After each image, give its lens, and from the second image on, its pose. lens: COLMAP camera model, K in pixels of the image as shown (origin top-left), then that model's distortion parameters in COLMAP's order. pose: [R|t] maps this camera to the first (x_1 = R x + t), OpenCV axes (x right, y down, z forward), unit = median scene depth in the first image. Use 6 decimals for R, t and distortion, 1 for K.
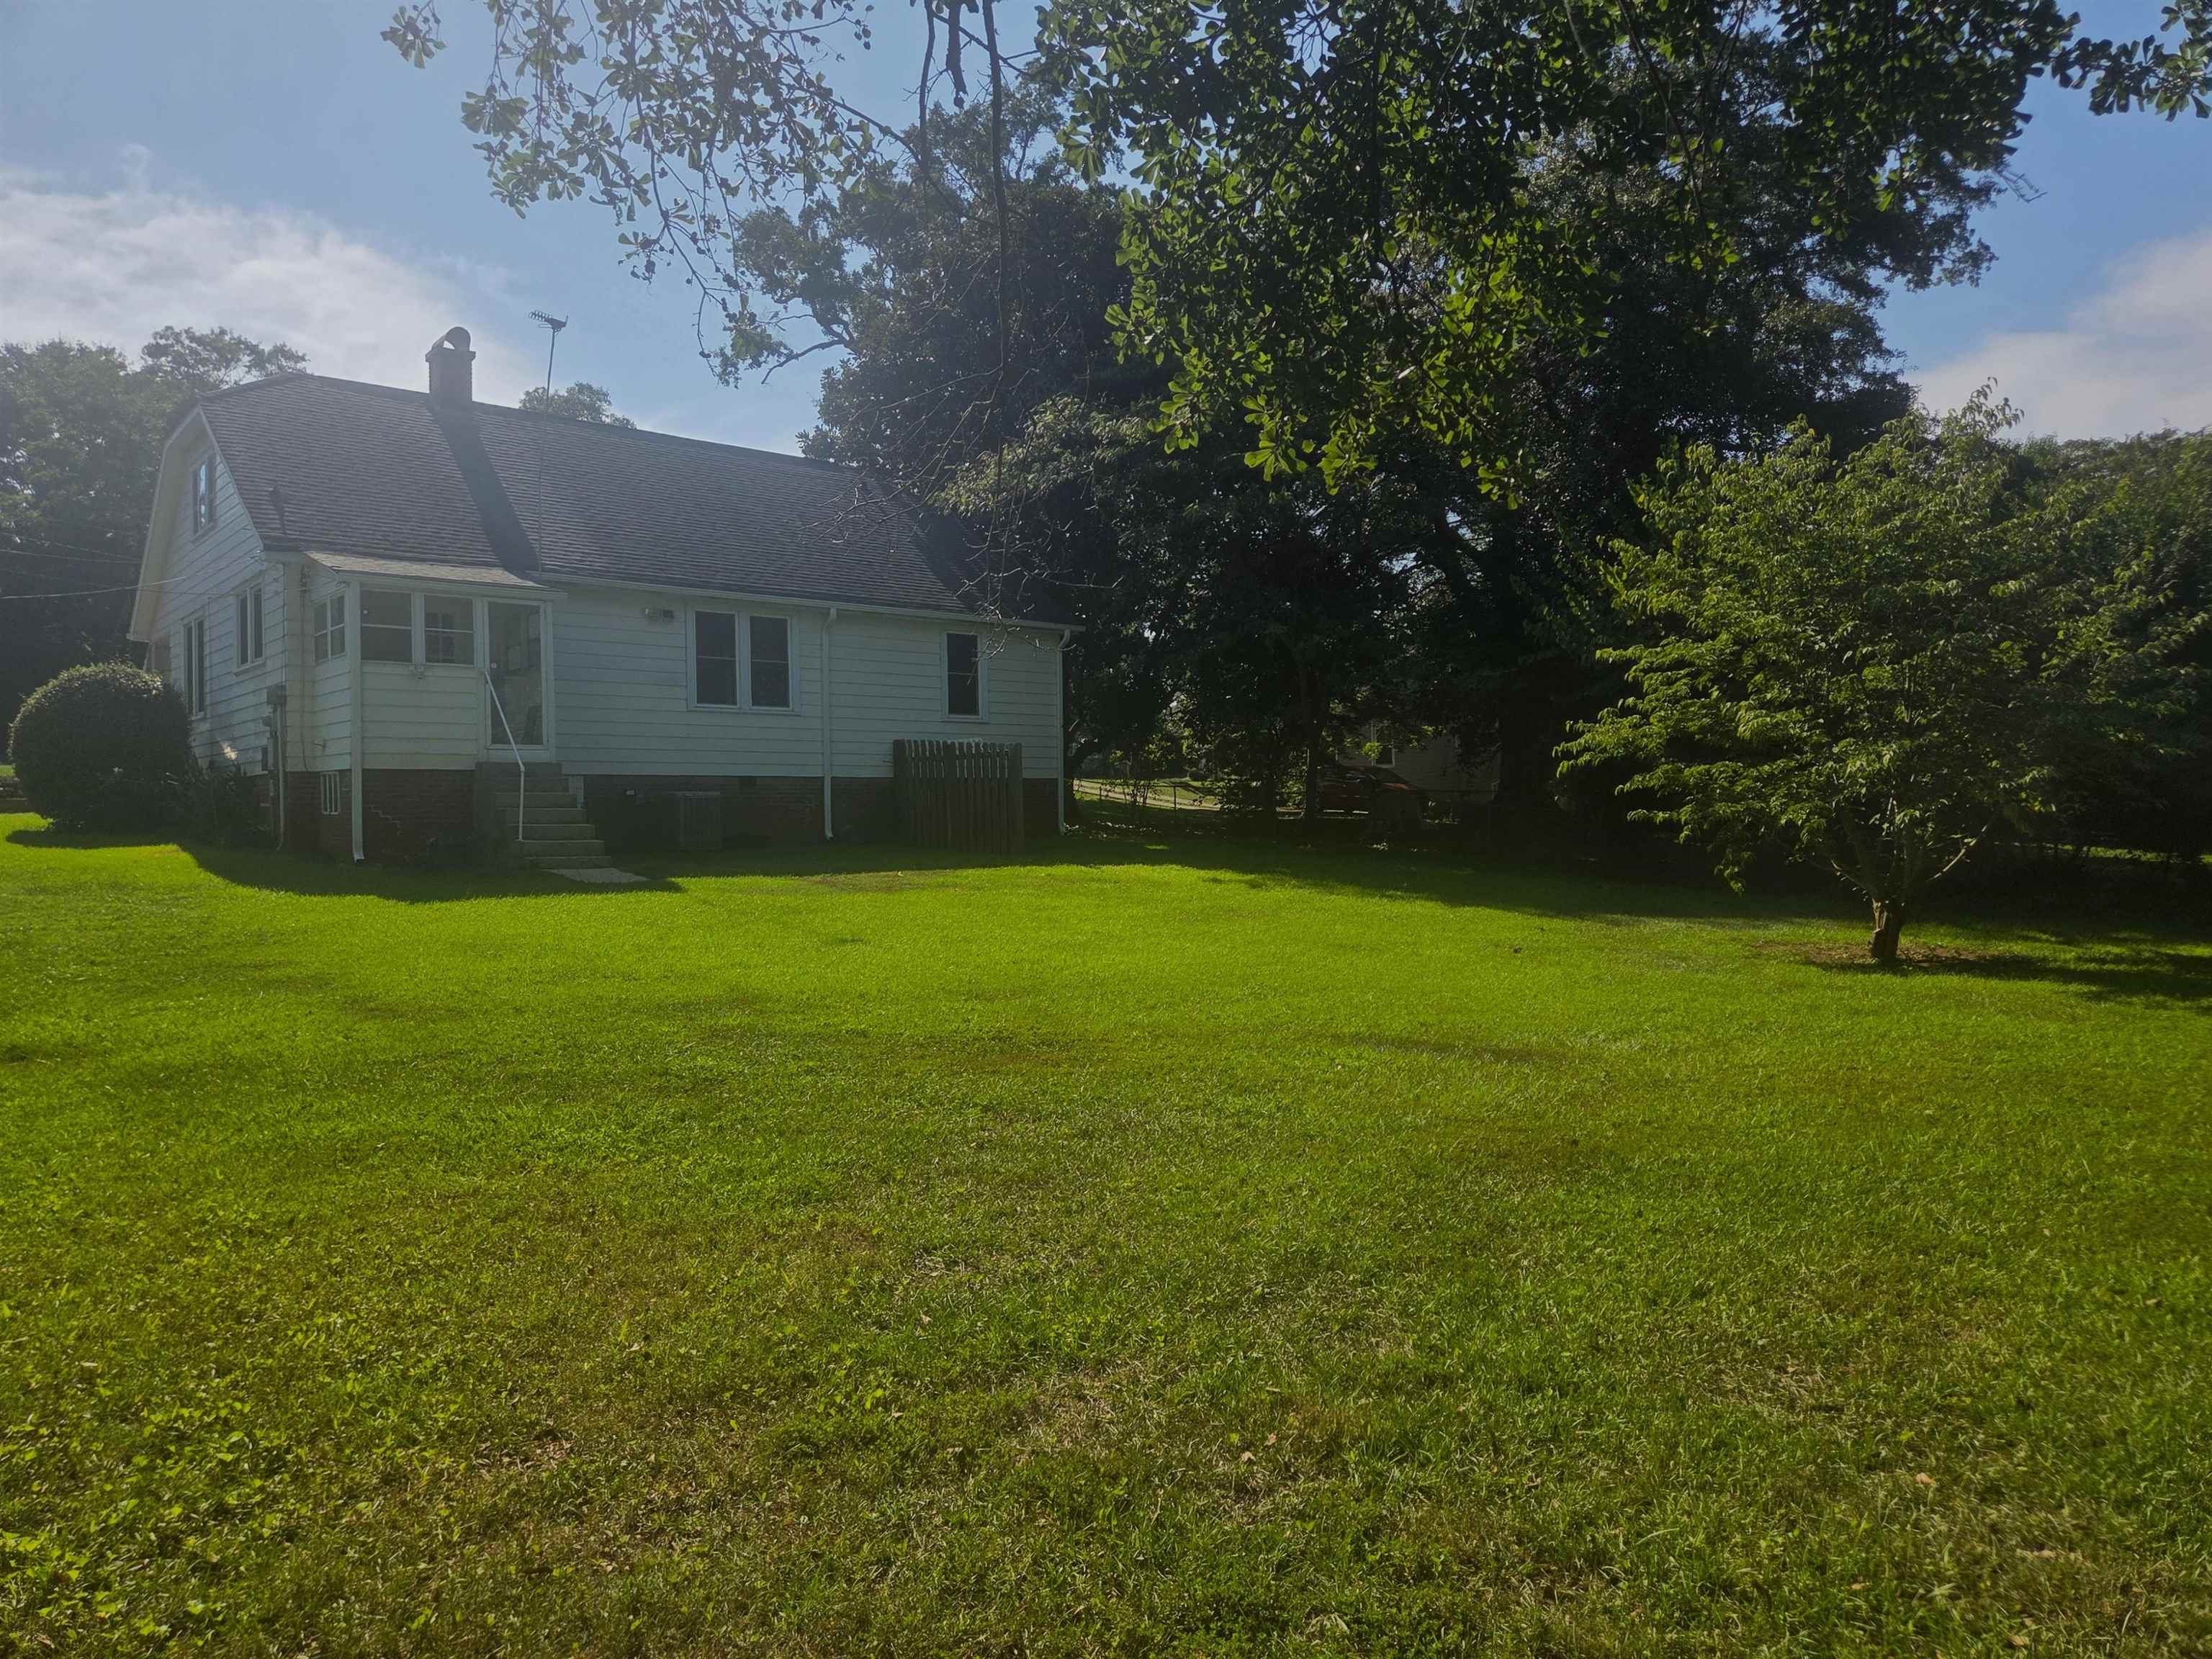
lens RADIAL K [[1504.3, 0, 1107.6], [0, 1504.3, 826.0], [0, 0, 1]] dist [0.068557, -0.059066]
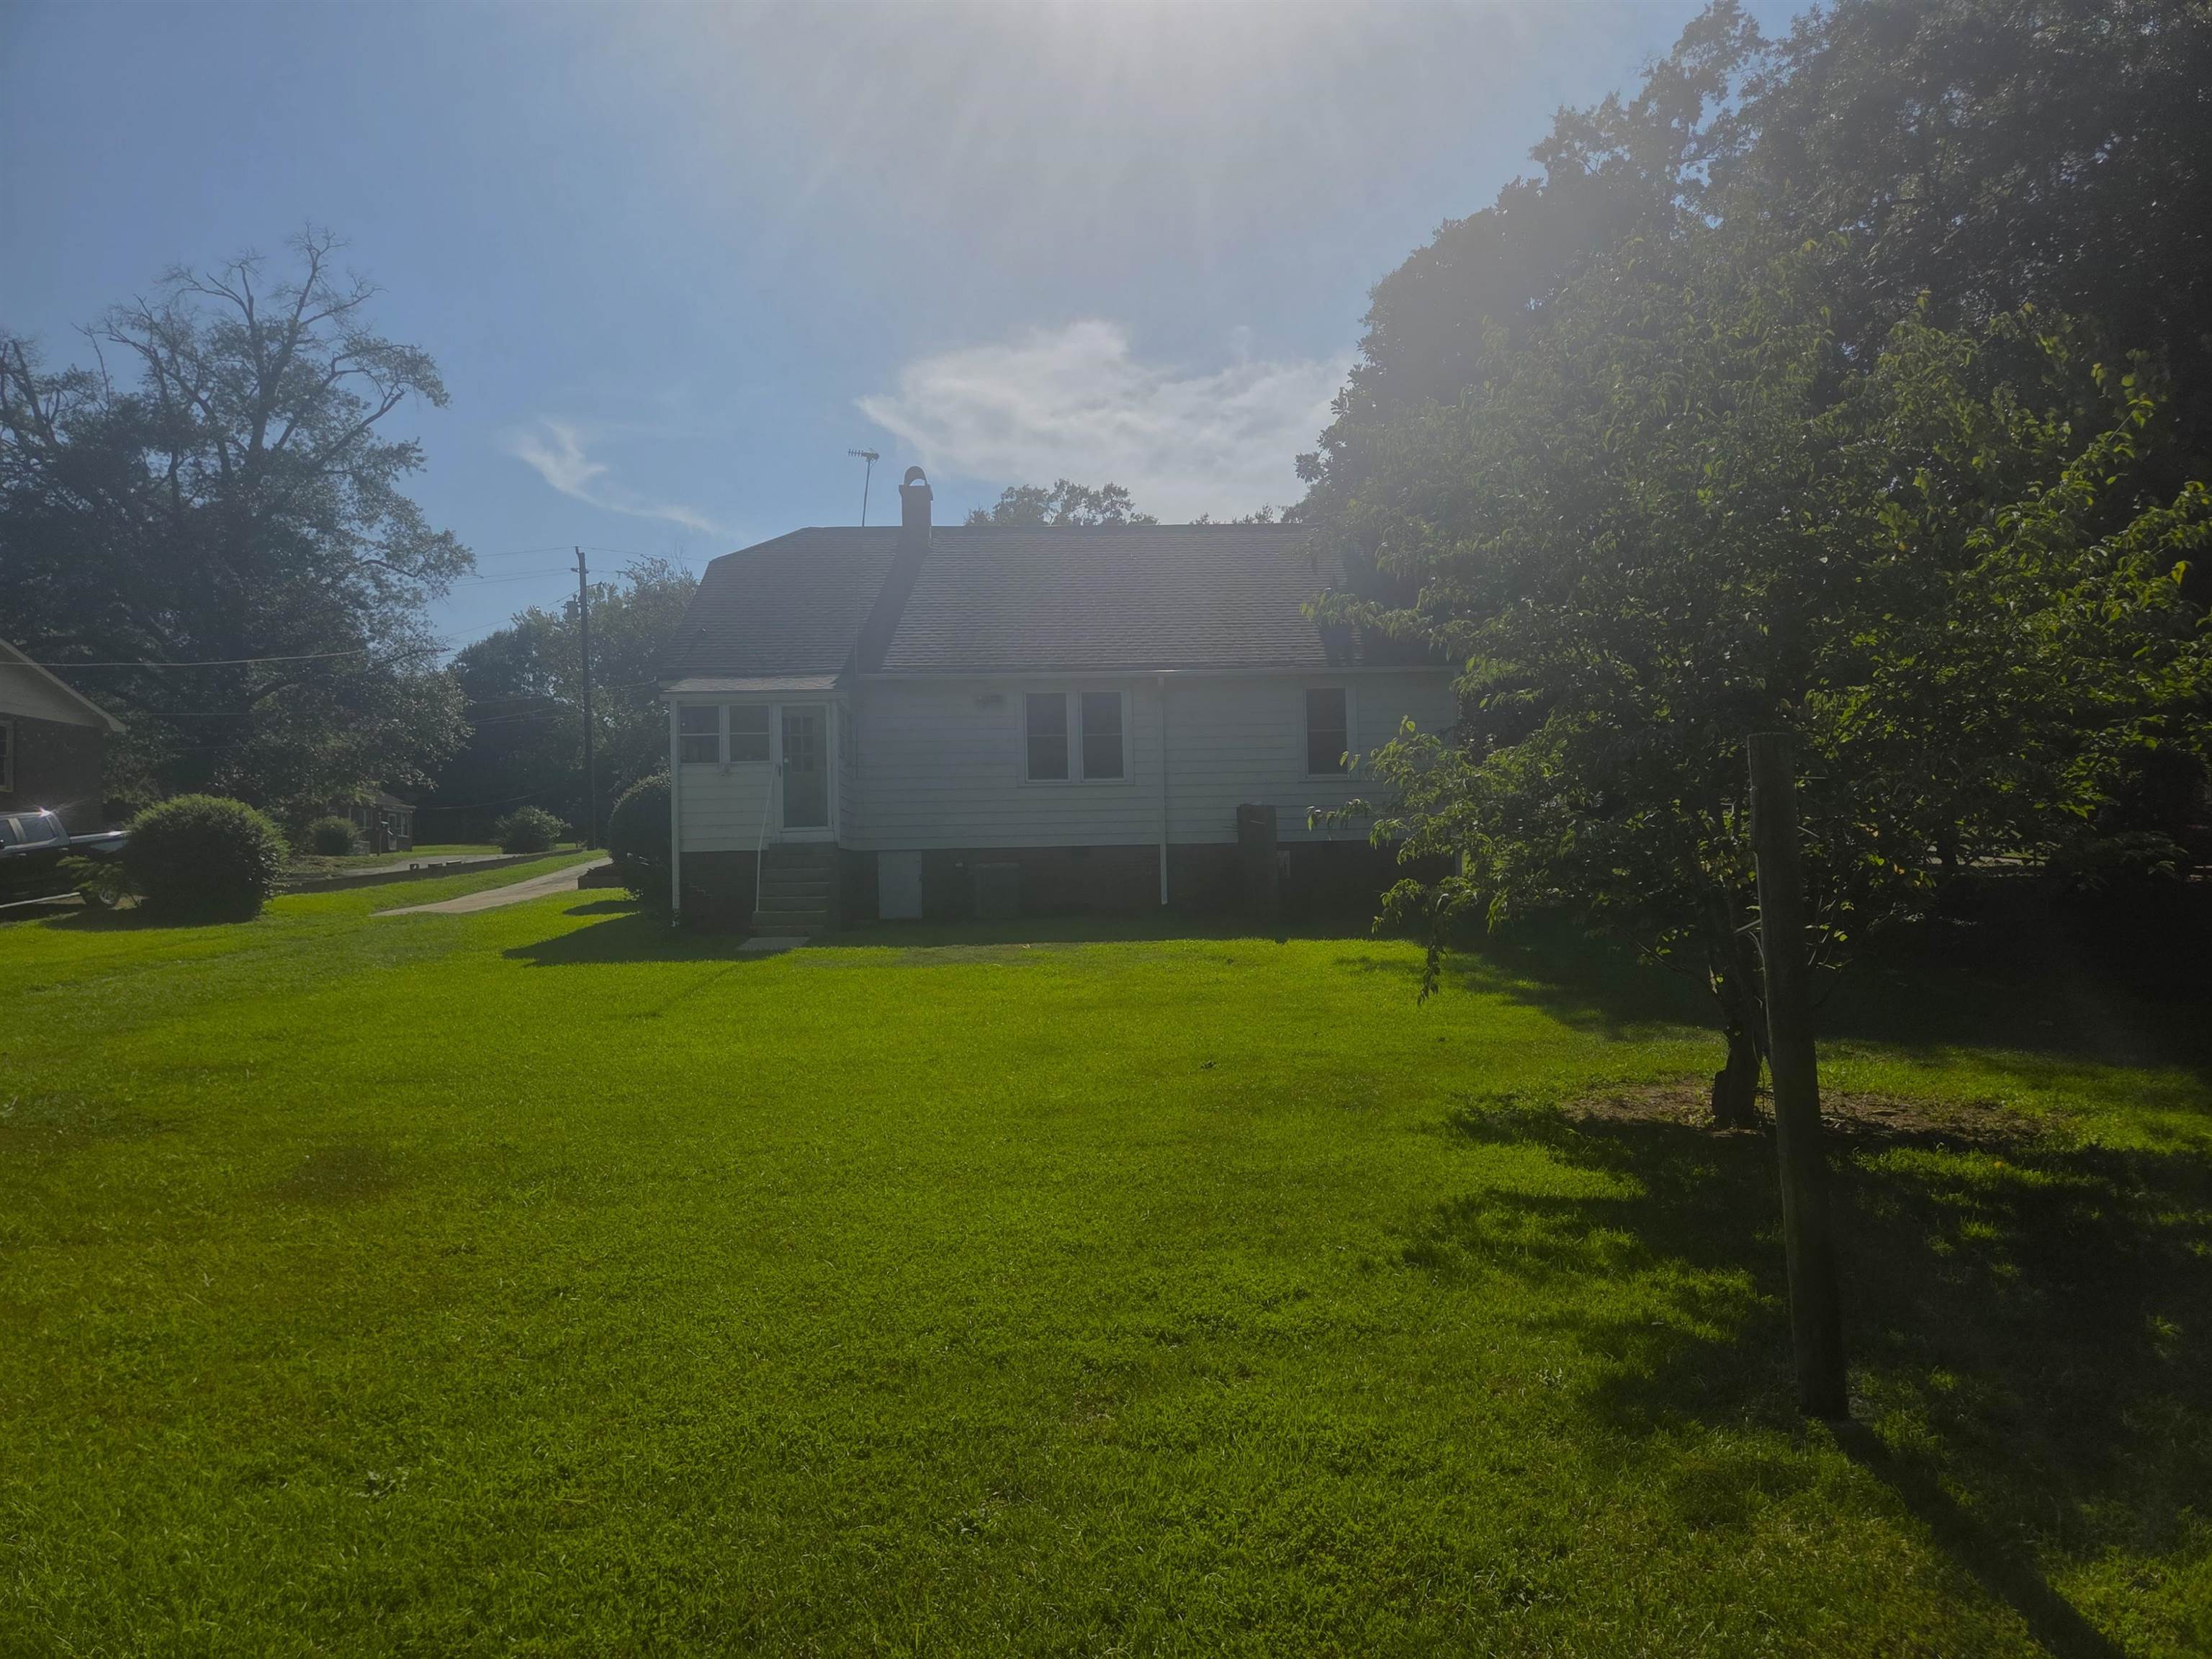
lens RADIAL K [[1504.3, 0, 1109.1], [0, 1504.3, 828.3], [0, 0, 1]] dist [0.068557, -0.059066]
pose [[0.764171, -0.021303, -0.644661, 0.426245], [-0.002967, 0.999328, -0.036541, -0.007165], [0.645006, 0.029837, 0.763594, 0.214600]]
